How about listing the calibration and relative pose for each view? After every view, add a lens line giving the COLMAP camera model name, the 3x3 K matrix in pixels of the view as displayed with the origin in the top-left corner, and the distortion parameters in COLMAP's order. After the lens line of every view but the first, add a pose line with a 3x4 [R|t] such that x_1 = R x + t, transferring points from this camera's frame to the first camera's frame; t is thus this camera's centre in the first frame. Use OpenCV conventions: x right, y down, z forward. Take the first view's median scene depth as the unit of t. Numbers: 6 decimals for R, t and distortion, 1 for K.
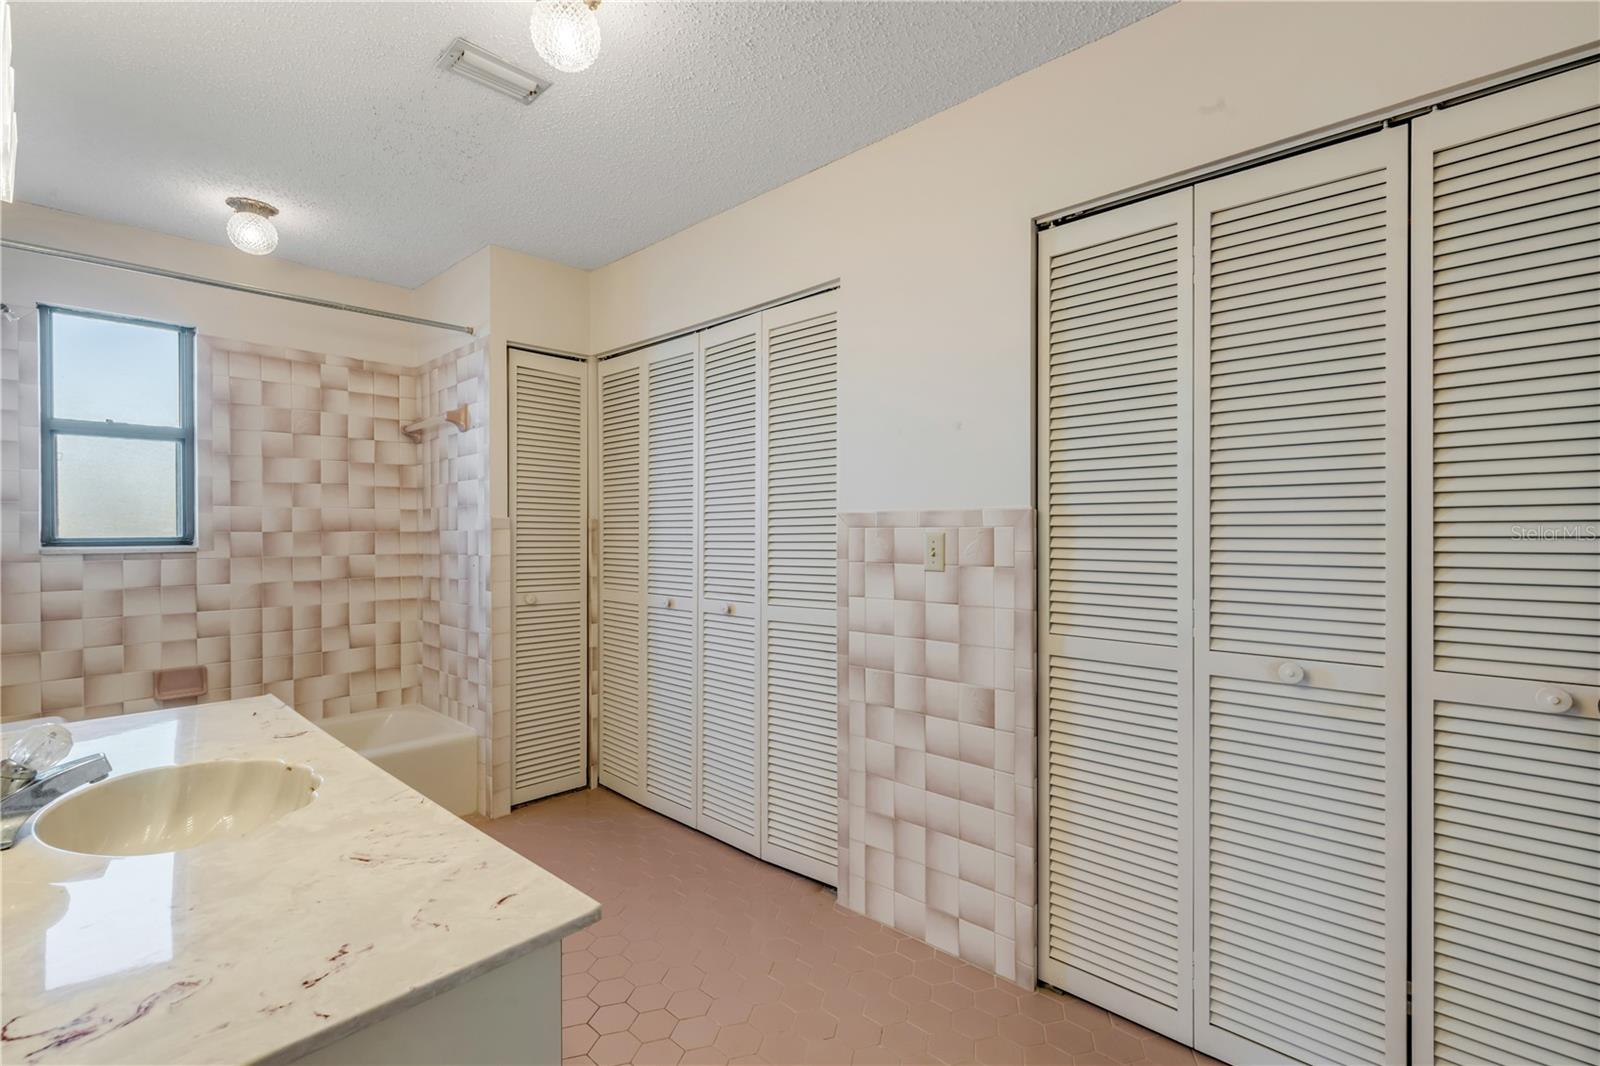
lens RADIAL K [[718.9, 0, 798.6], [0, 718.9, 533.5], [0, 0, 1]] dist [0.005434, -0.001629]
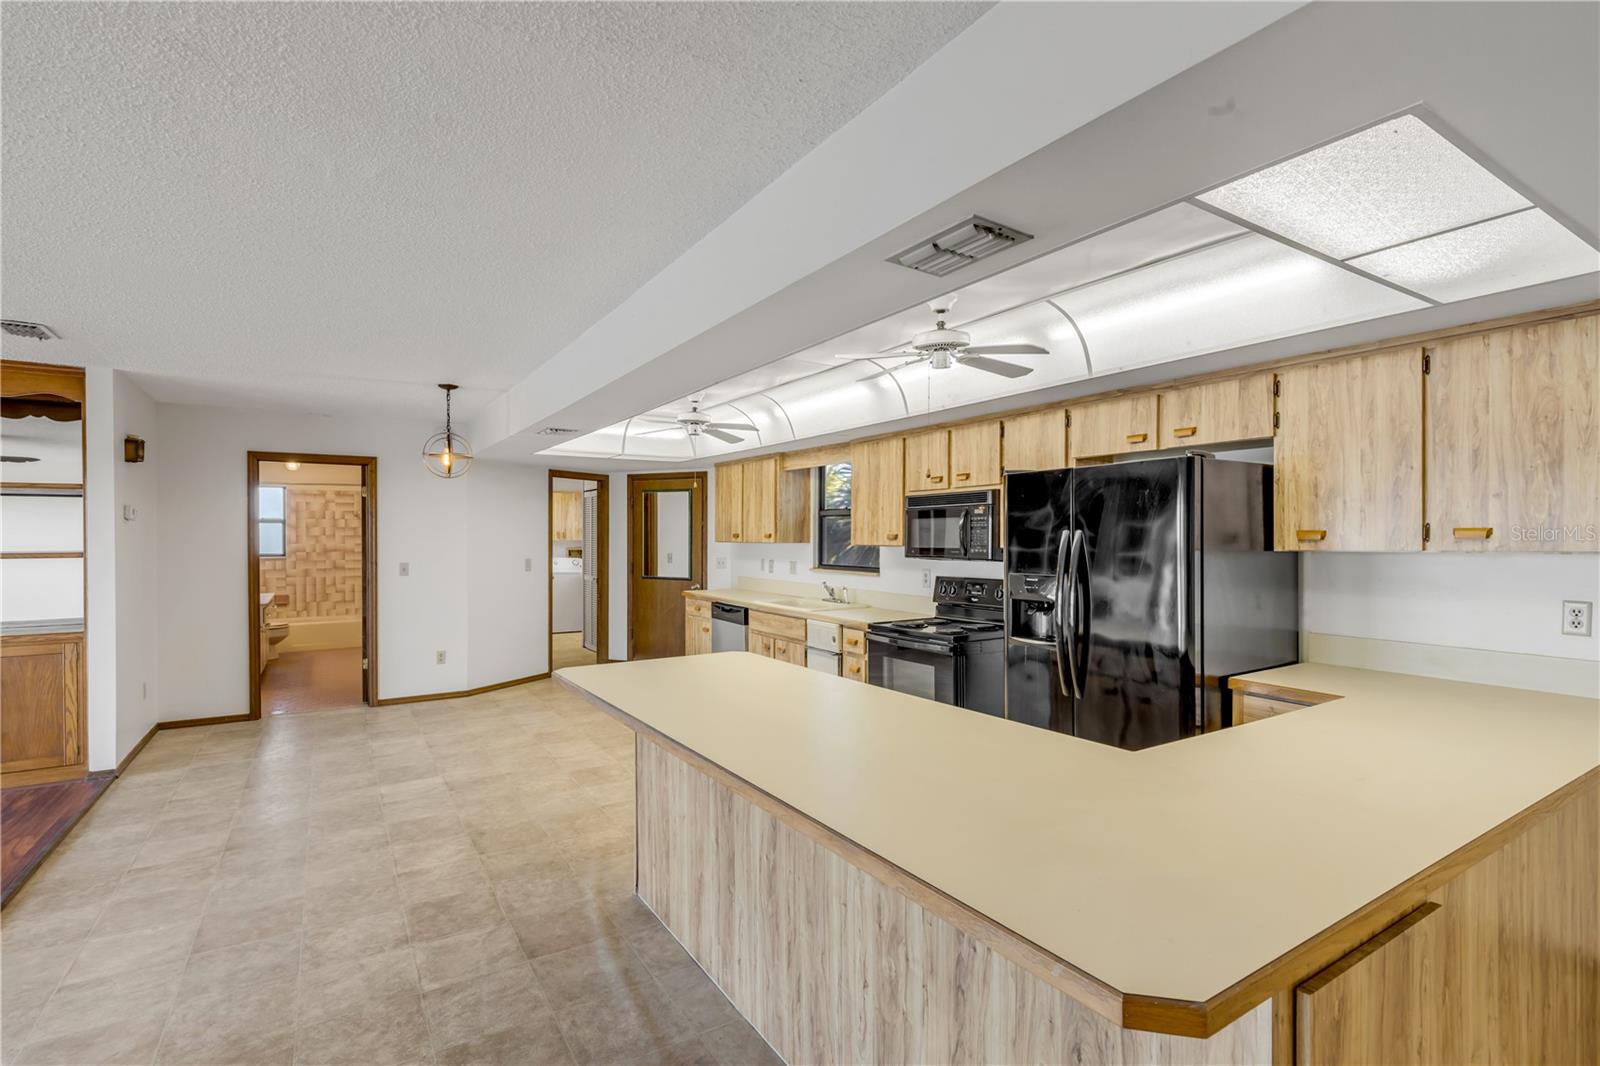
lens RADIAL K [[748.5, 0, 802.3], [0, 748.5, 542.6], [0, 0, 1]] dist [-0.001242, -0.000963]
pose [[0.968136, 0.006944, -0.250329, 1.967174], [-0.004920, 0.999950, 0.008711, -0.075783], [0.250377, -0.007202, 0.968122, -1.450115]]
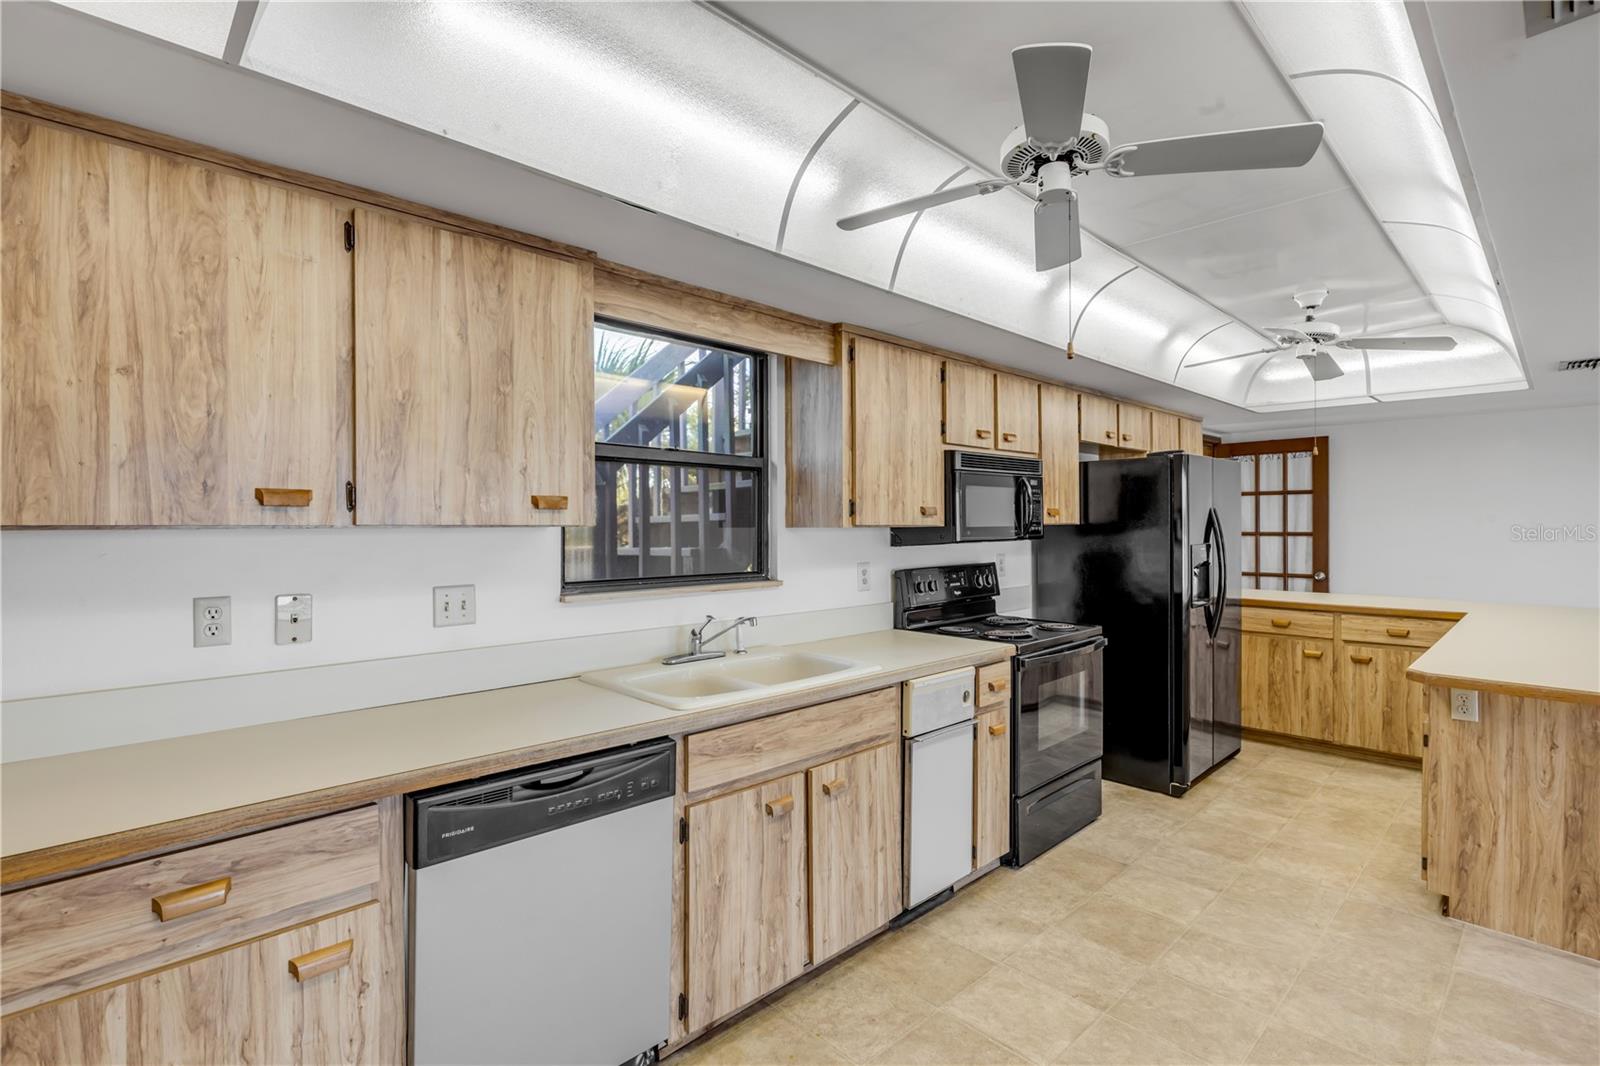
lens RADIAL K [[748.5, 0, 803.7], [0, 748.5, 526.4], [0, 0, 1]] dist [-0.001242, -0.000963]
pose [[0.052819, 0.001727, 0.998603, 0.815109], [0.005916, 0.999980, -0.002042, -0.055034], [-0.998587, 0.006016, 0.052808, 0.163339]]
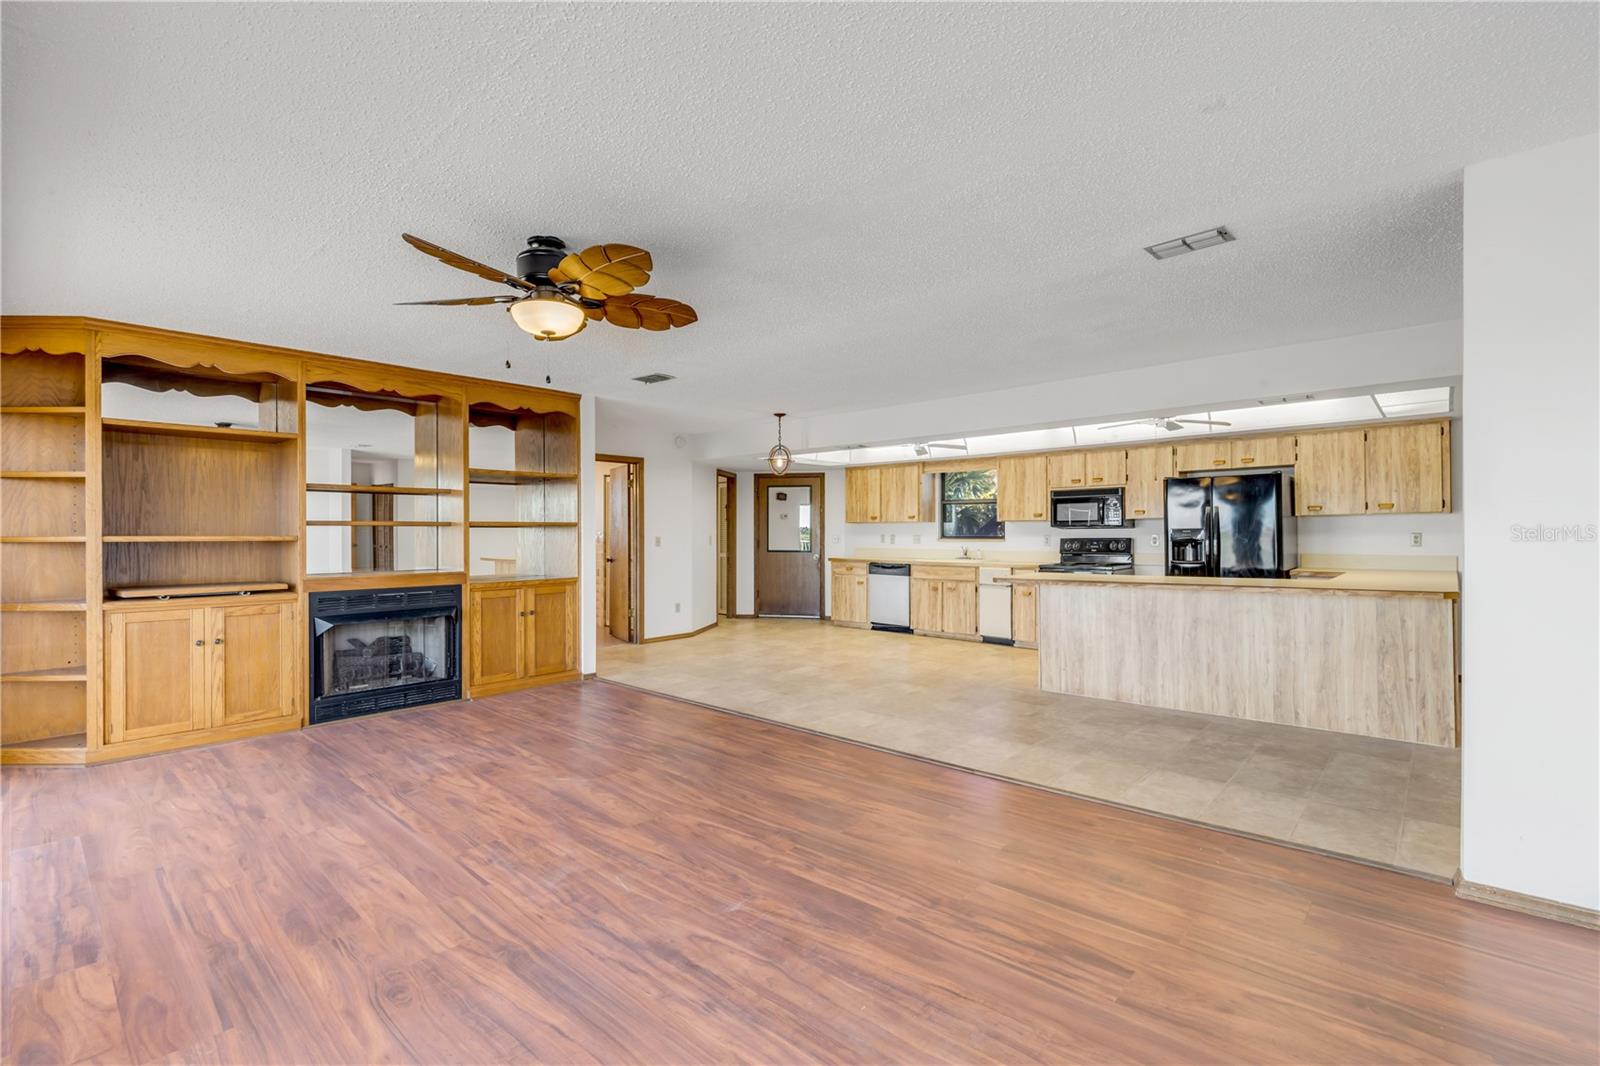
lens RADIAL K [[718.9, 0, 797.4], [0, 718.9, 530.6], [0, 0, 1]] dist [0.005434, -0.001629]
pose [[0.999889, 0.000694, 0.014892, 0.921188], [-0.000607, 0.999983, -0.005839, -0.008267], [-0.014895, 0.005830, 0.999872, -2.348812]]
